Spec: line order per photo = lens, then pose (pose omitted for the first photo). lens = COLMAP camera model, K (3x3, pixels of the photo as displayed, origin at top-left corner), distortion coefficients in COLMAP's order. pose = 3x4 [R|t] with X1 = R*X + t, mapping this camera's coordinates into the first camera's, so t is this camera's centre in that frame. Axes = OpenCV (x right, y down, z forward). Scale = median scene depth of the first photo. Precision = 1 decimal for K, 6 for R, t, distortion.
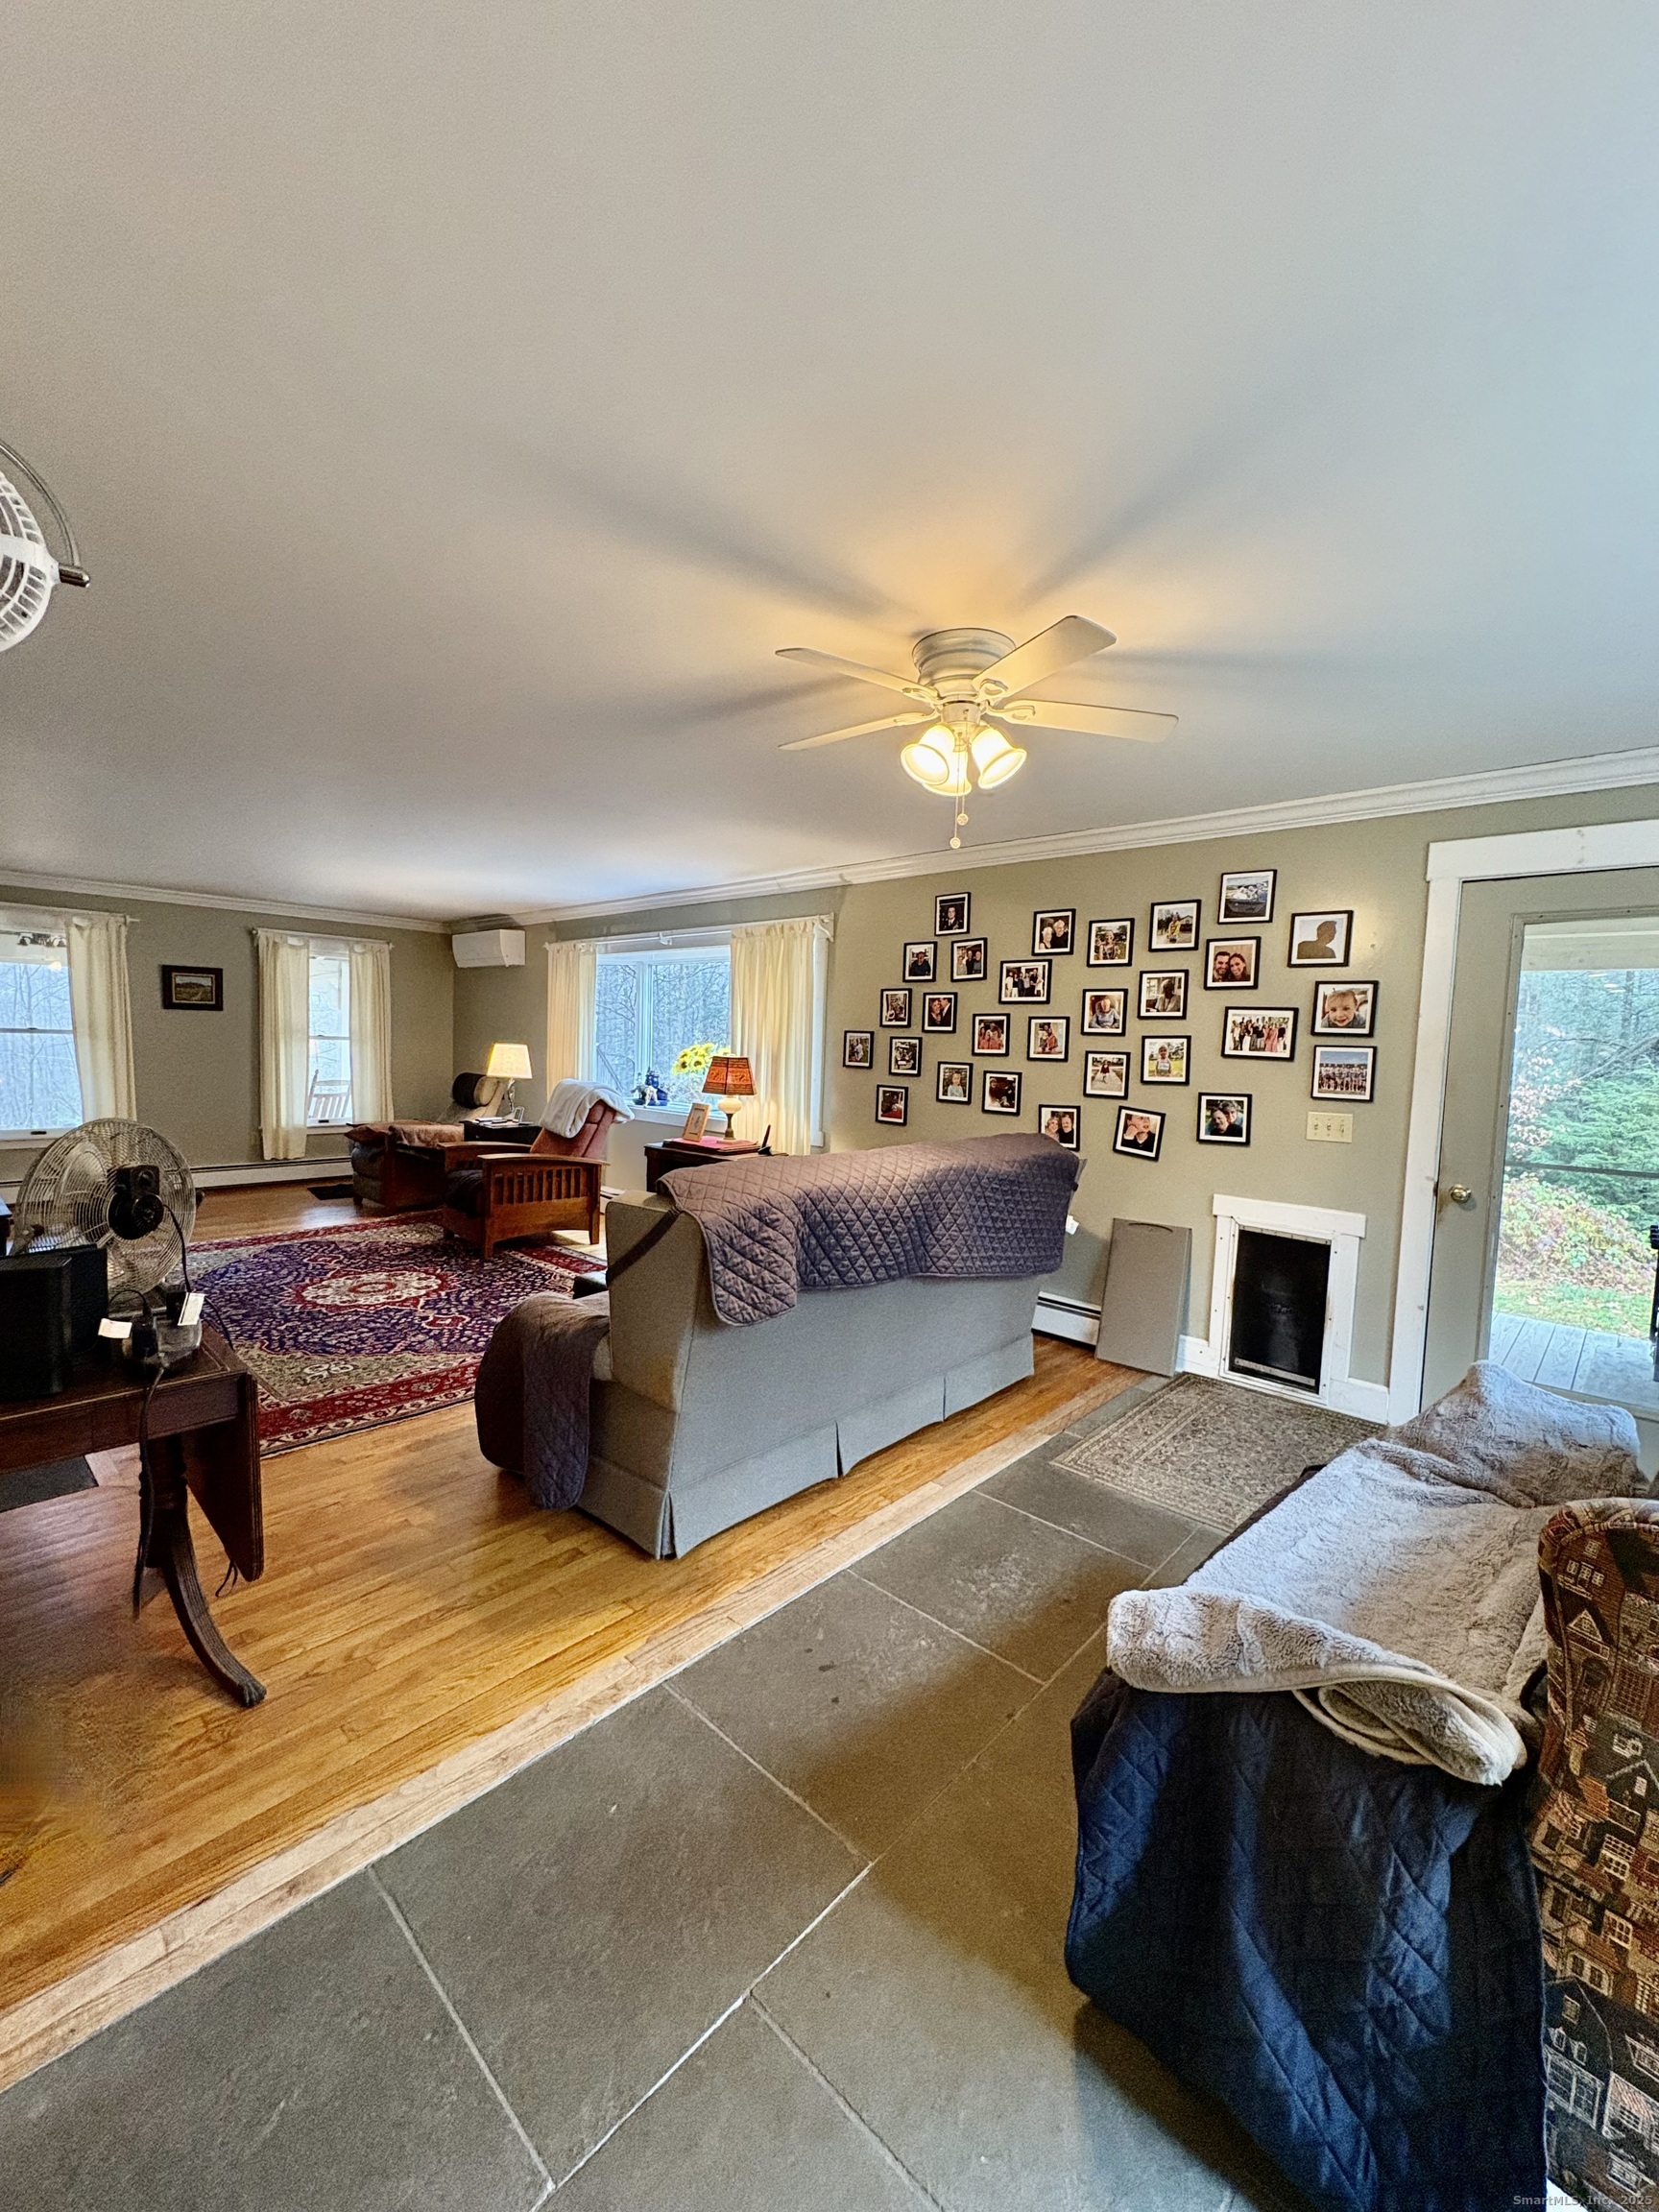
lens RADIAL K [[880.6, 0, 833.3], [0, 880.6, 1116.2], [0, 0, 1]] dist [0.001750, 0.000241]
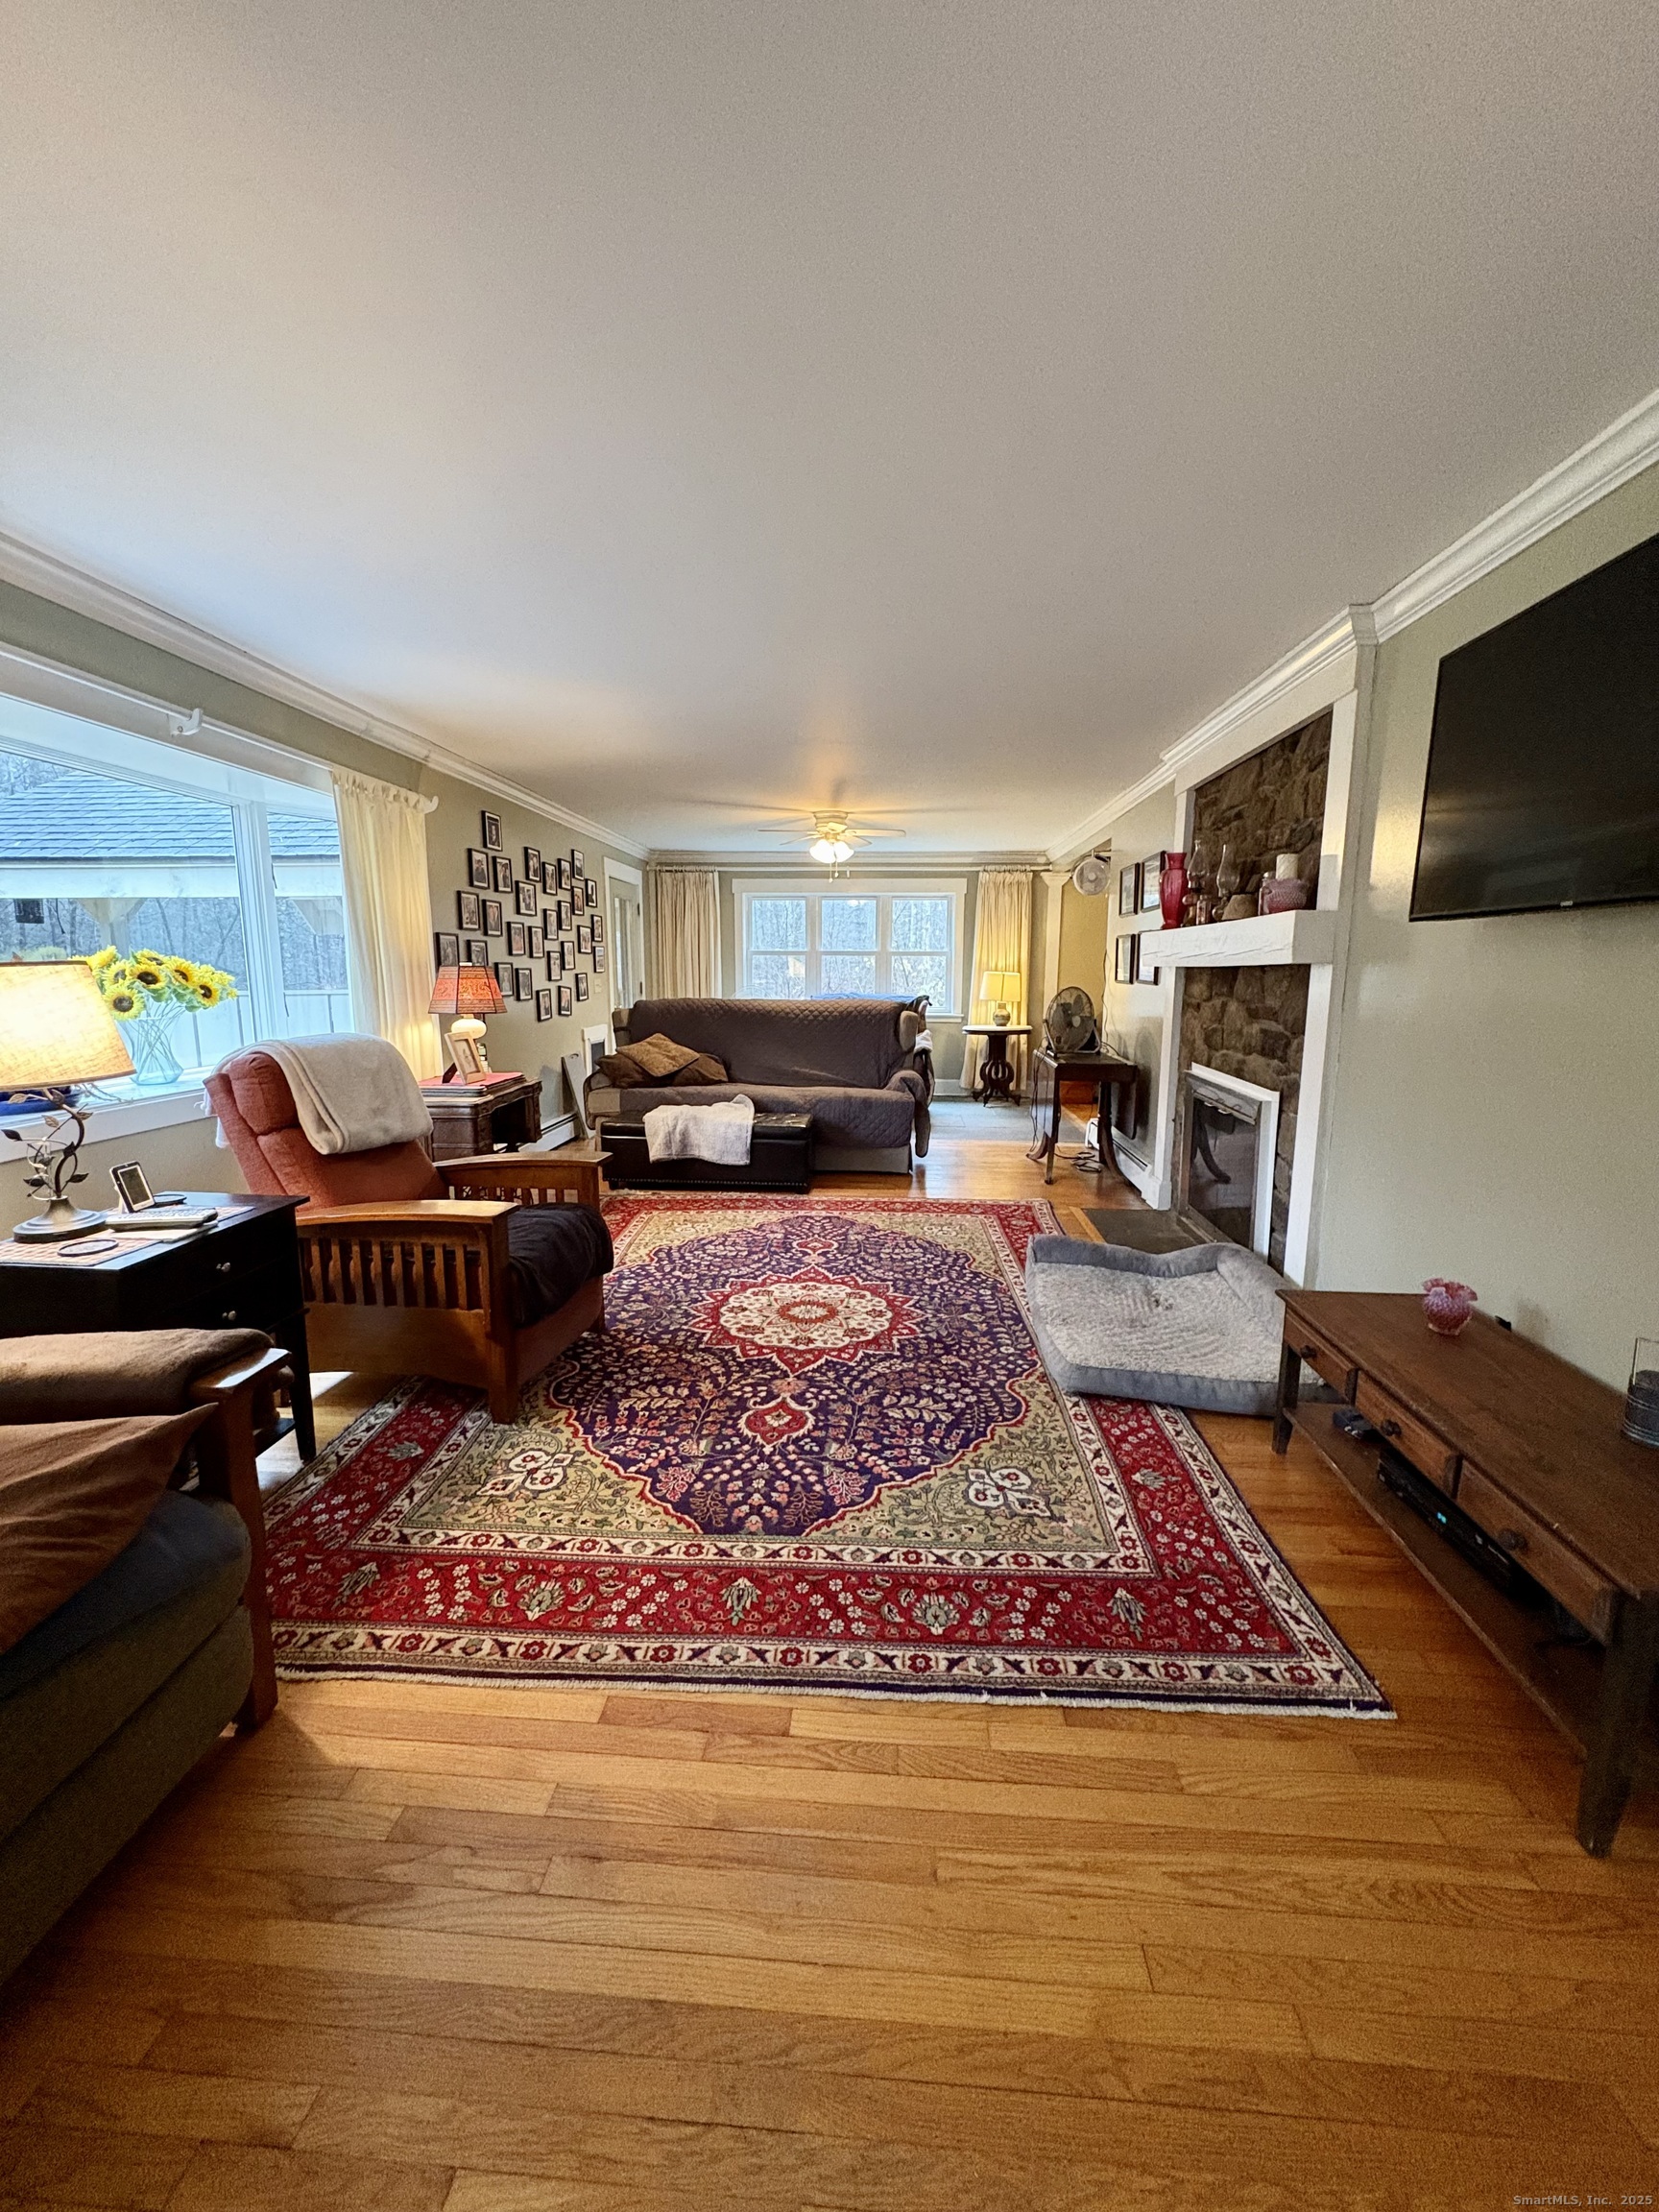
lens RADIAL K [[880.6, 0, 832.6], [0, 880.6, 1100.5], [0, 0, 1]] dist [0.001750, 0.000241]
pose [[-0.629253, -0.152042, 0.762183, -1.087657], [0.042415, 0.972499, 0.229014, -0.135543], [-0.776042, 0.176436, -0.605499, 1.435616]]
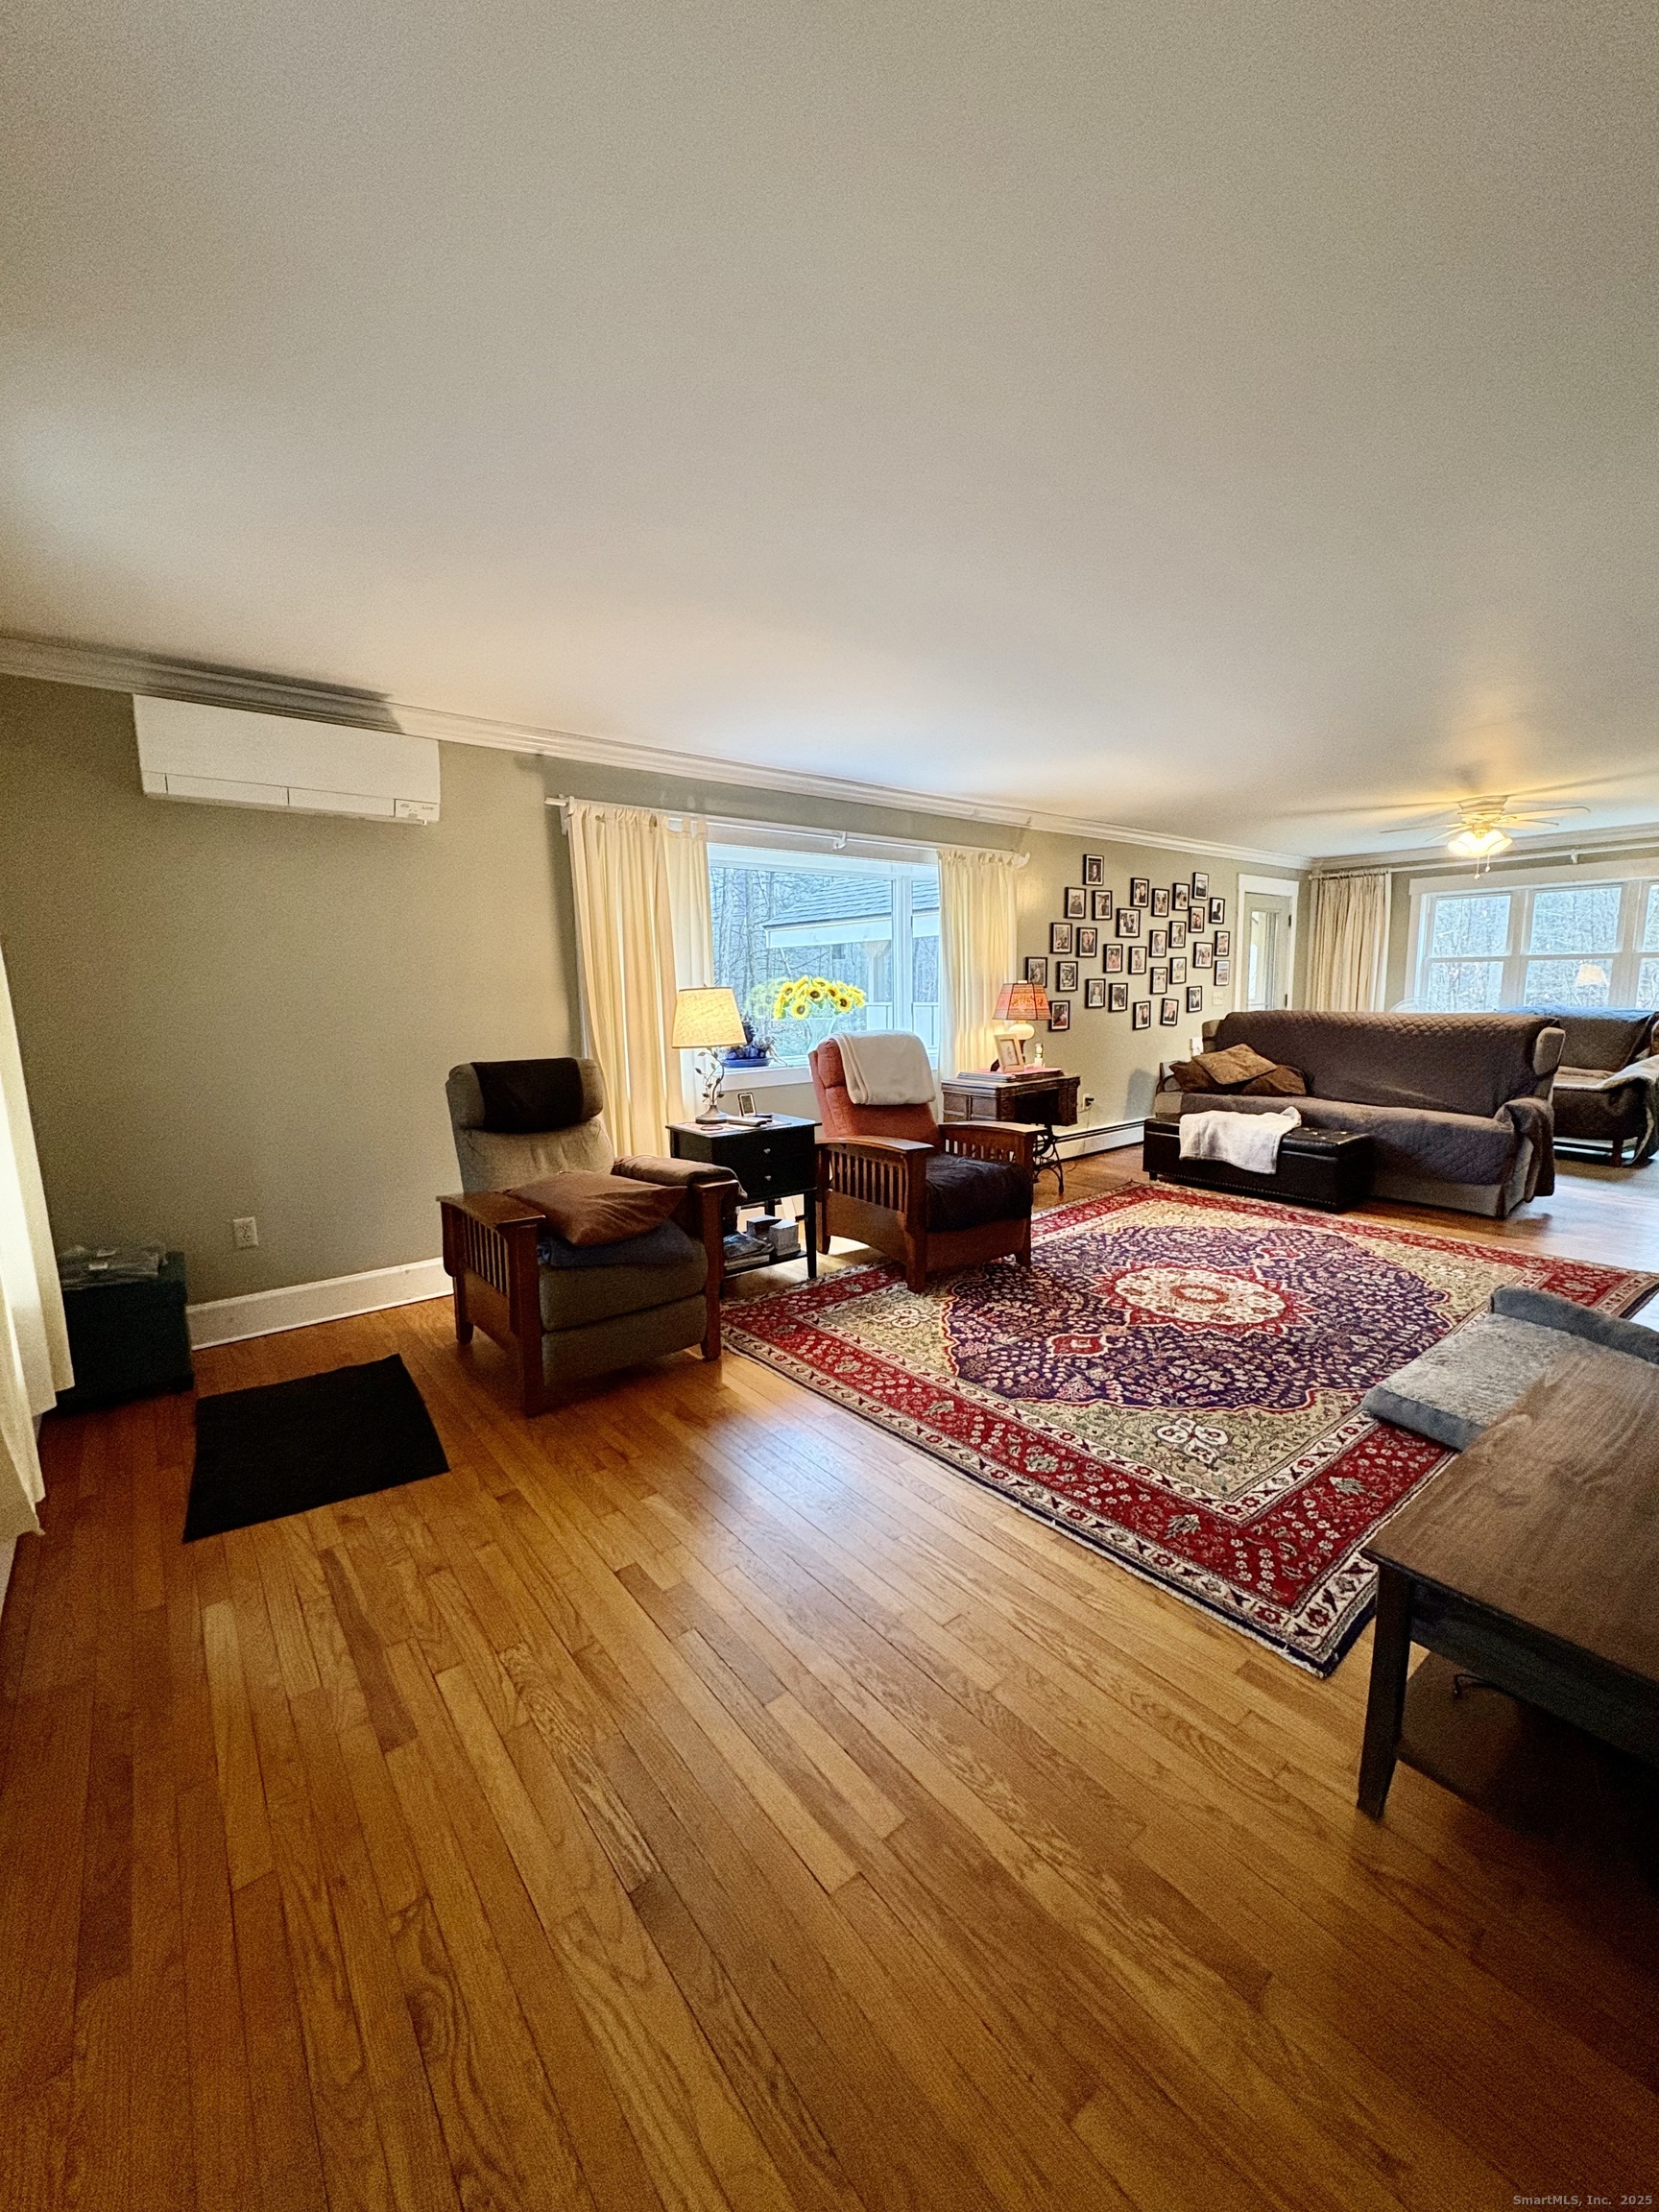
lens RADIAL K [[880.6, 0, 832.1], [0, 880.6, 1106.9], [0, 0, 1]] dist [0.001750, 0.000241]
pose [[0.150715, -0.171985, 0.973502, -1.348850], [0.105991, 0.981885, 0.157056, -0.127895], [-0.982879, 0.079512, 0.166213, 1.221709]]
